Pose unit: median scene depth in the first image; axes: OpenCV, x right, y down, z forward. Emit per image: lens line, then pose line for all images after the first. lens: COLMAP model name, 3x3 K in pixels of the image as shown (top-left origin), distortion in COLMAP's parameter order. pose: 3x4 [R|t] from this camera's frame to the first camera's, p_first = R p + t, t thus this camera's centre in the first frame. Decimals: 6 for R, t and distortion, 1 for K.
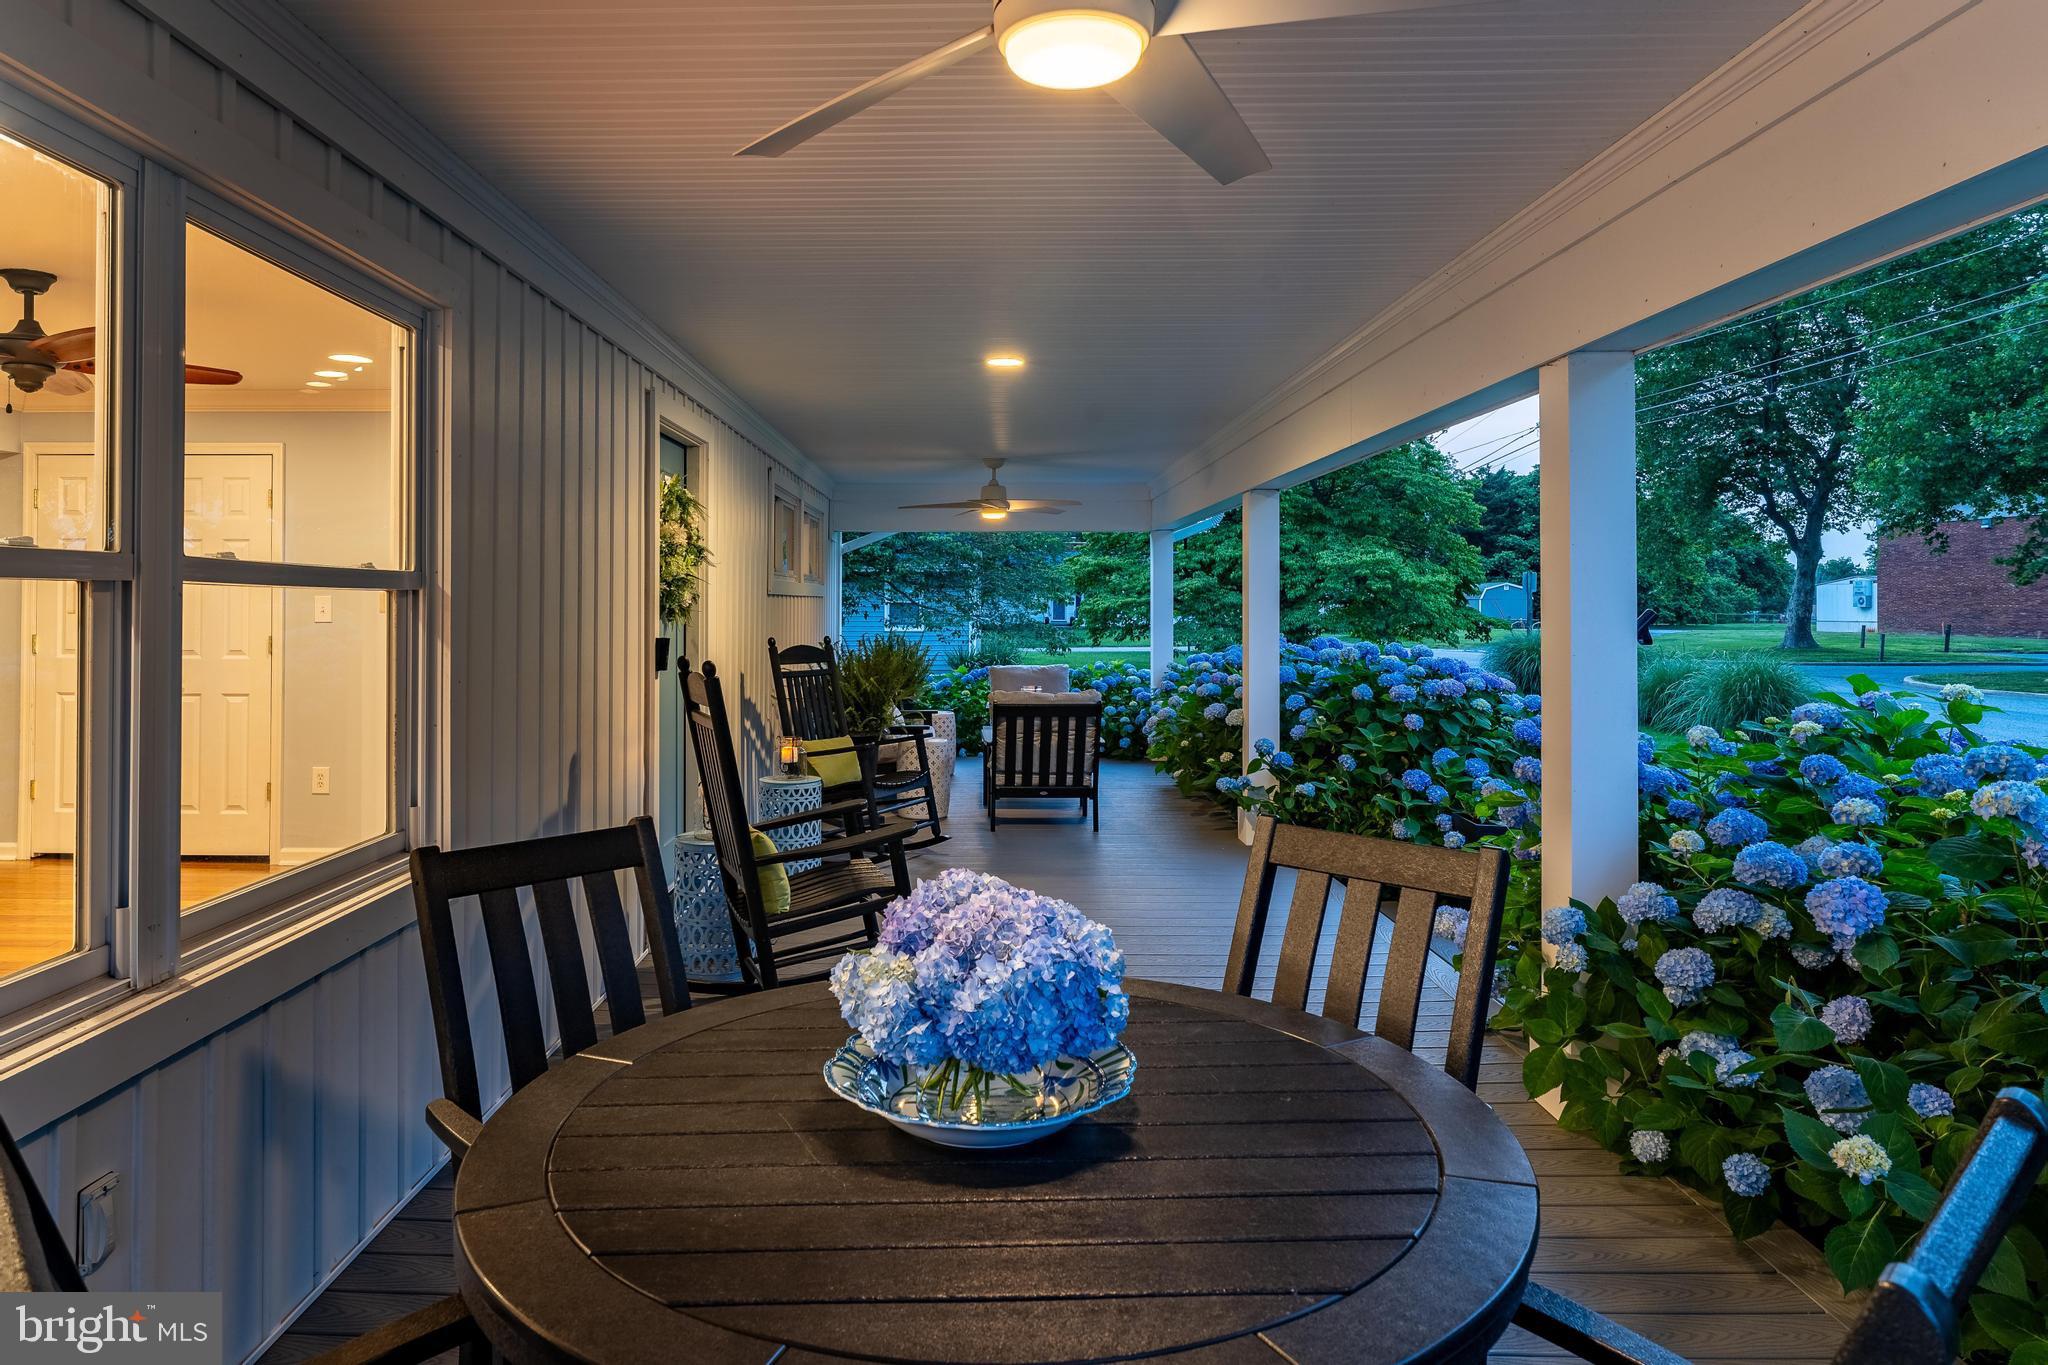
lens RADIAL K [[1721.8, 0, 1023.7], [0, 1721.8, 620.1], [0, 0, 1]] dist [-0.000006, -0.000064]
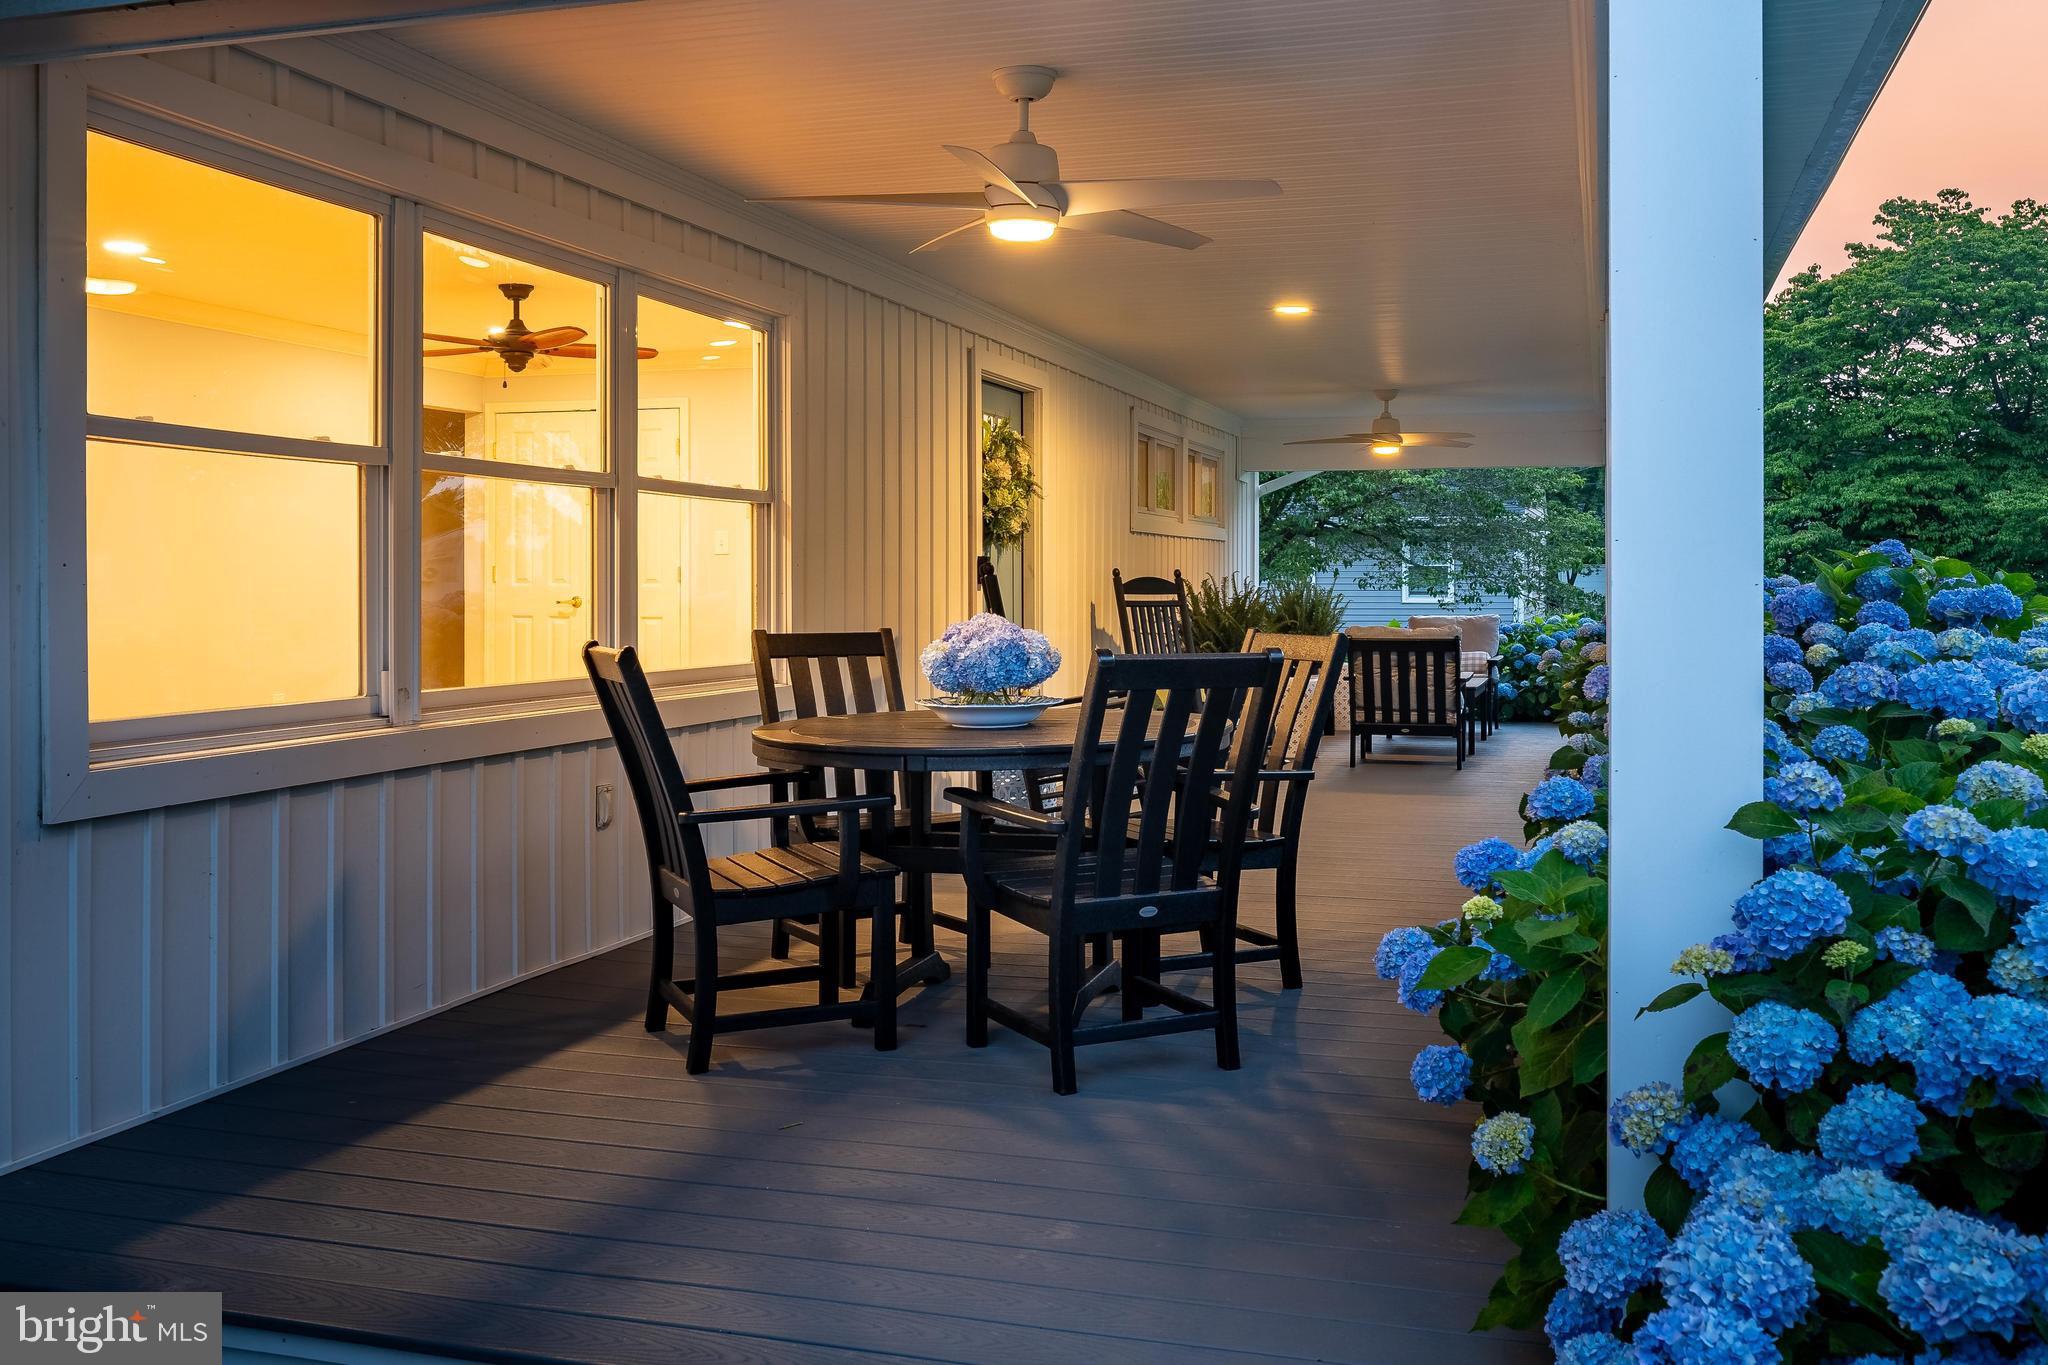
lens RADIAL K [[2359.0, 0, 1024.0], [0, 2359.0, 682.5], [0, 0, 1]] dist [-0.000228, 0.015102]
pose [[0.964727, 0.006790, -0.263164, 0.231198], [0.002147, 0.999431, 0.033658, 0.039708], [0.263243, -0.033036, 0.964164, -0.533798]]
